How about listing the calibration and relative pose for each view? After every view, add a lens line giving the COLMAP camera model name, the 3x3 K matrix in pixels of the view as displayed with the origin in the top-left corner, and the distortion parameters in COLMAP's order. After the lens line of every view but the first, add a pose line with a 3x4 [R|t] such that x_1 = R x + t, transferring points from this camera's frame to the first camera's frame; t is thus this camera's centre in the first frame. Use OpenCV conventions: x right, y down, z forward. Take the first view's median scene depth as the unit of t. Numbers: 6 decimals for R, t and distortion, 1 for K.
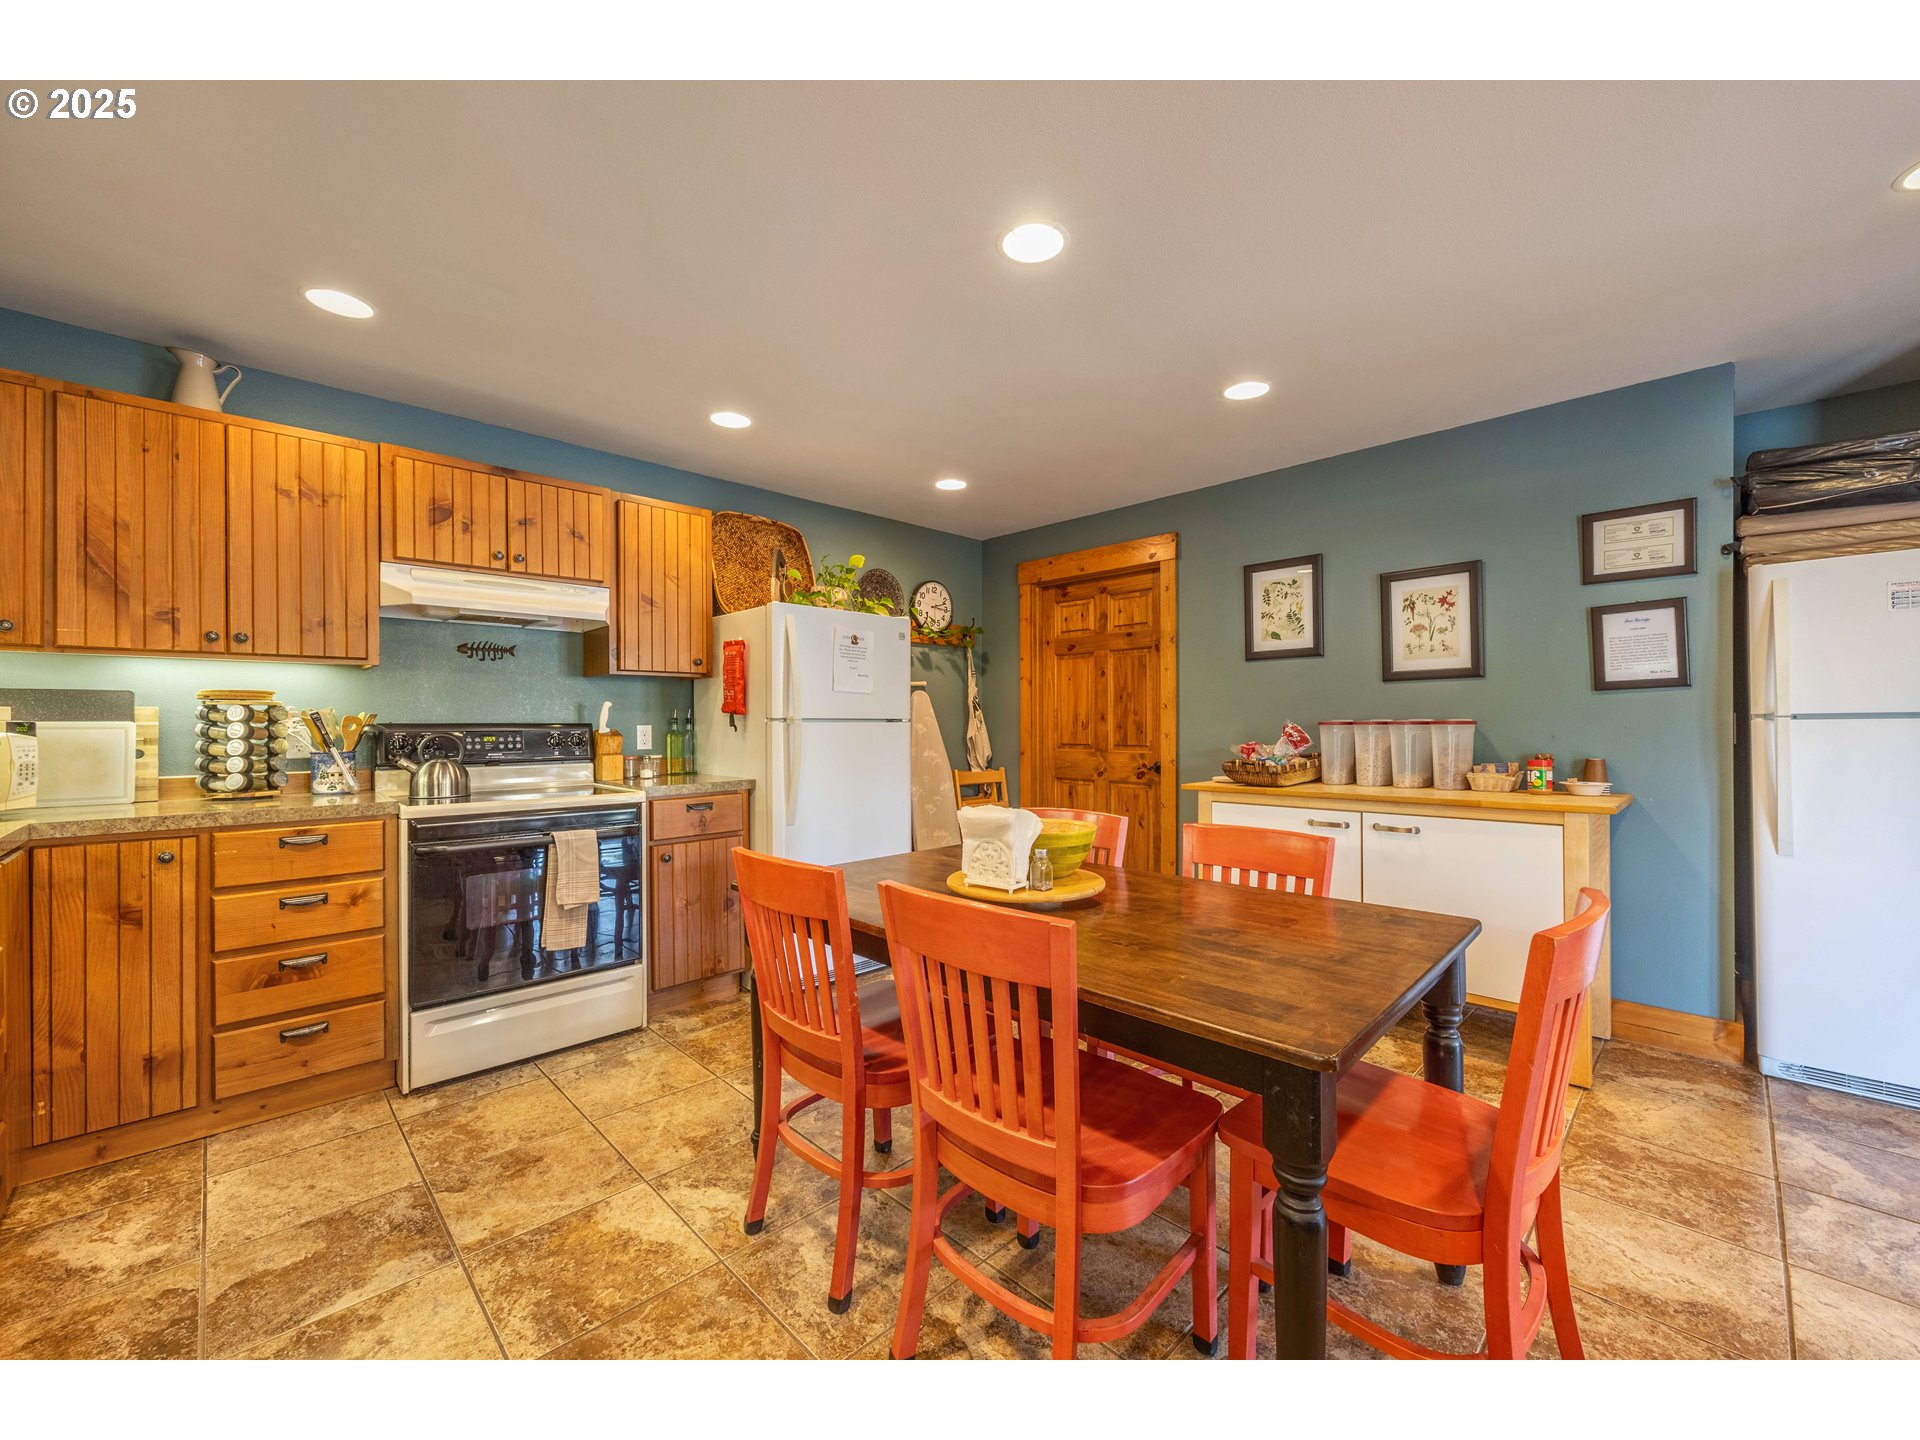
lens RADIAL K [[751.2, 0, 960.0], [0, 751.2, 720.0], [0, 0, 1]] dist [0.000978, 0.000179]
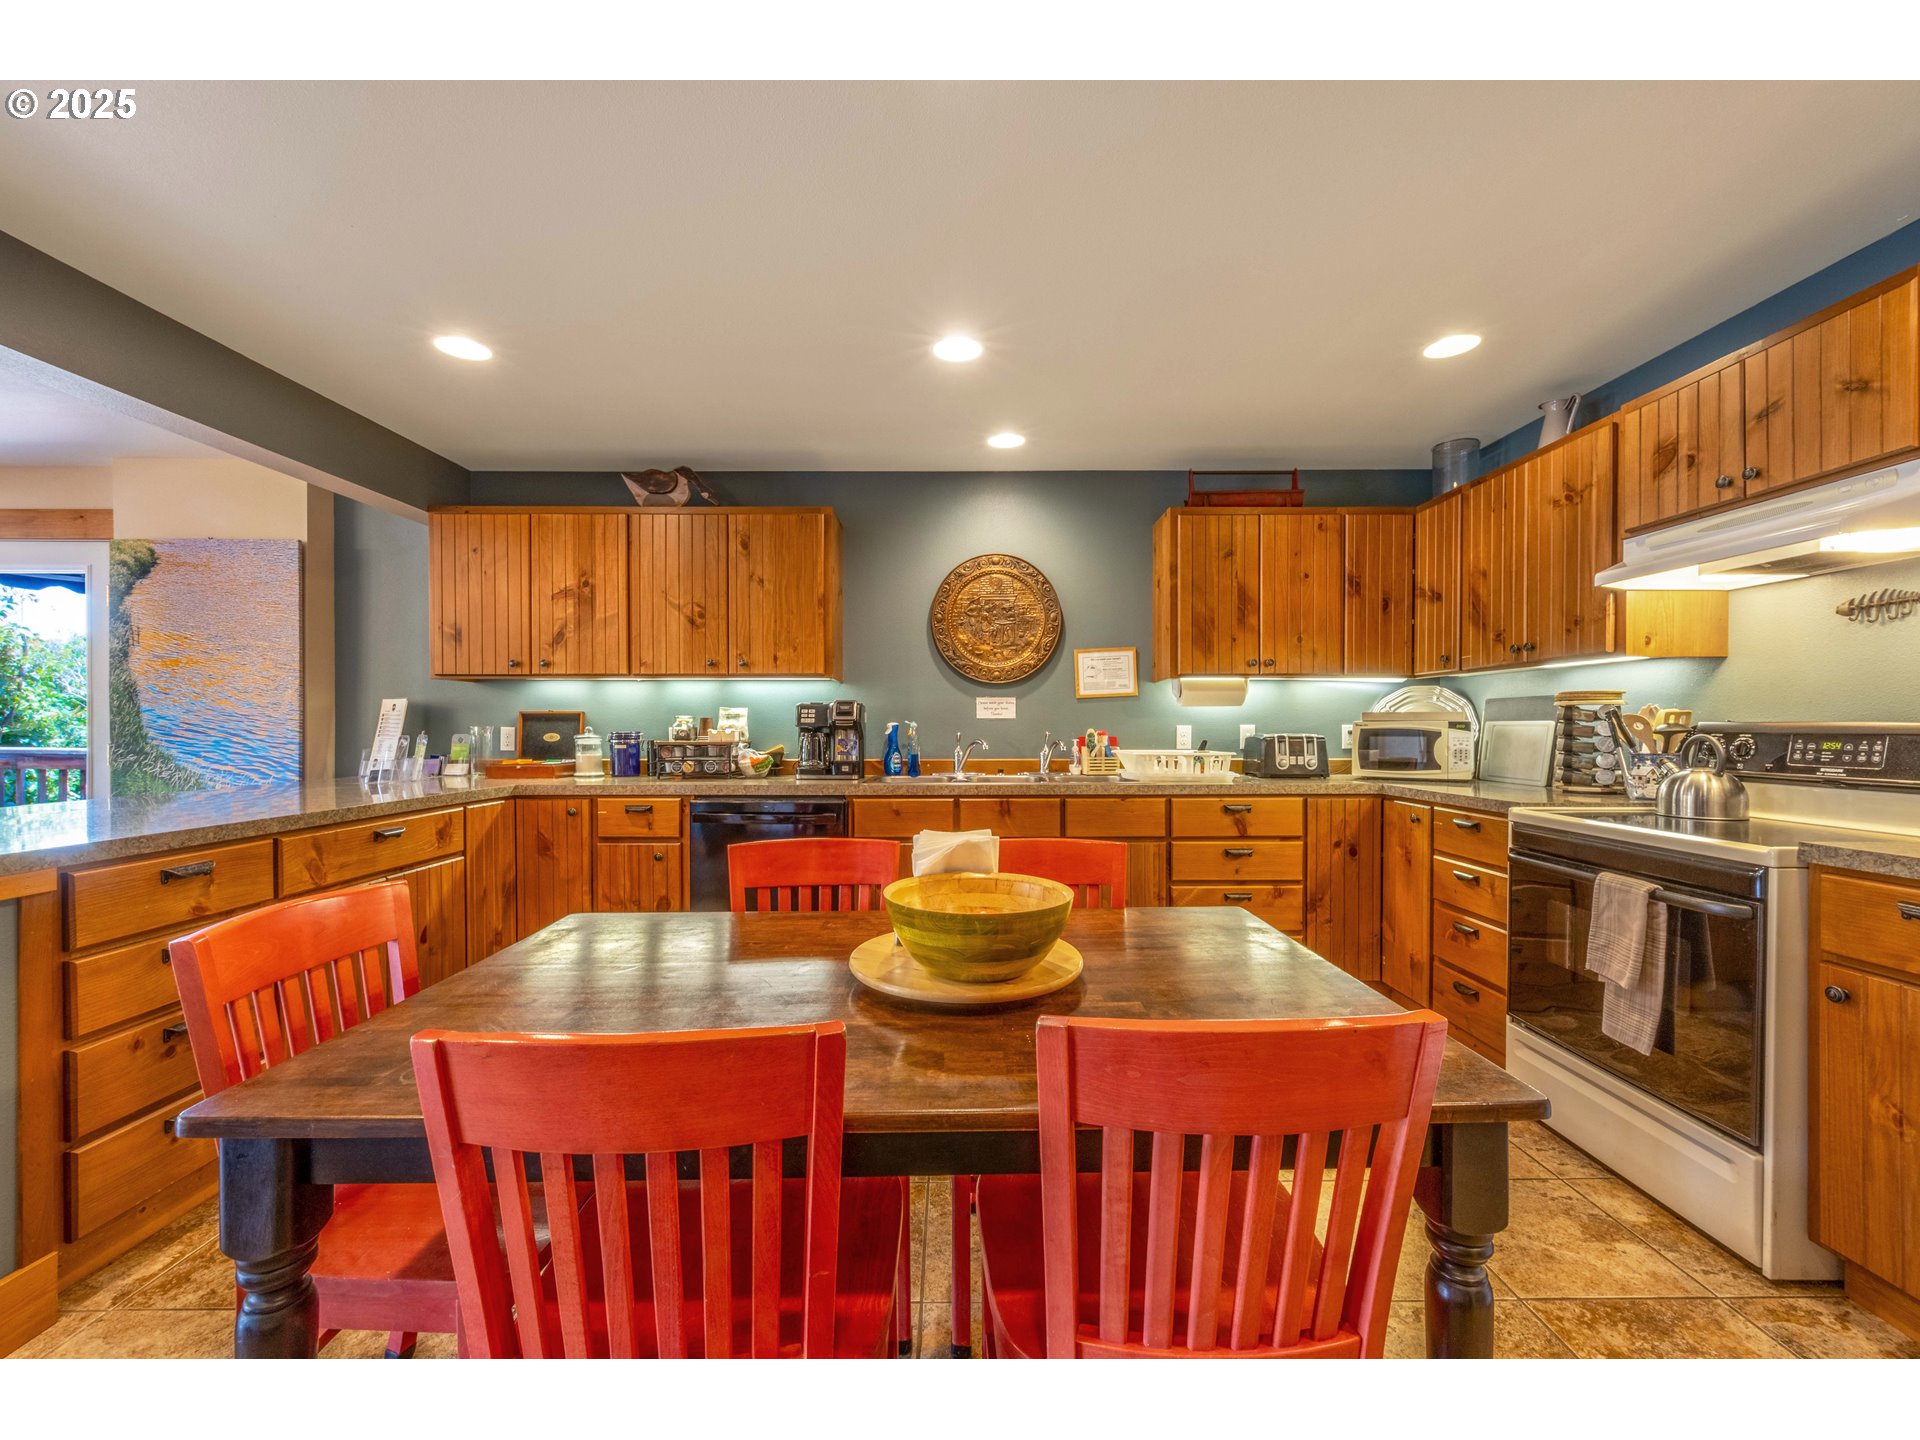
lens RADIAL K [[751.2, 0, 960.0], [0, 751.2, 720.0], [0, 0, 1]] dist [0.000978, 0.000179]
pose [[-0.698508, 0.008301, -0.715555, 0.397656], [0.012377, 0.999923, -0.000483, -0.006185], [0.715496, -0.009194, -0.698557, 1.005411]]
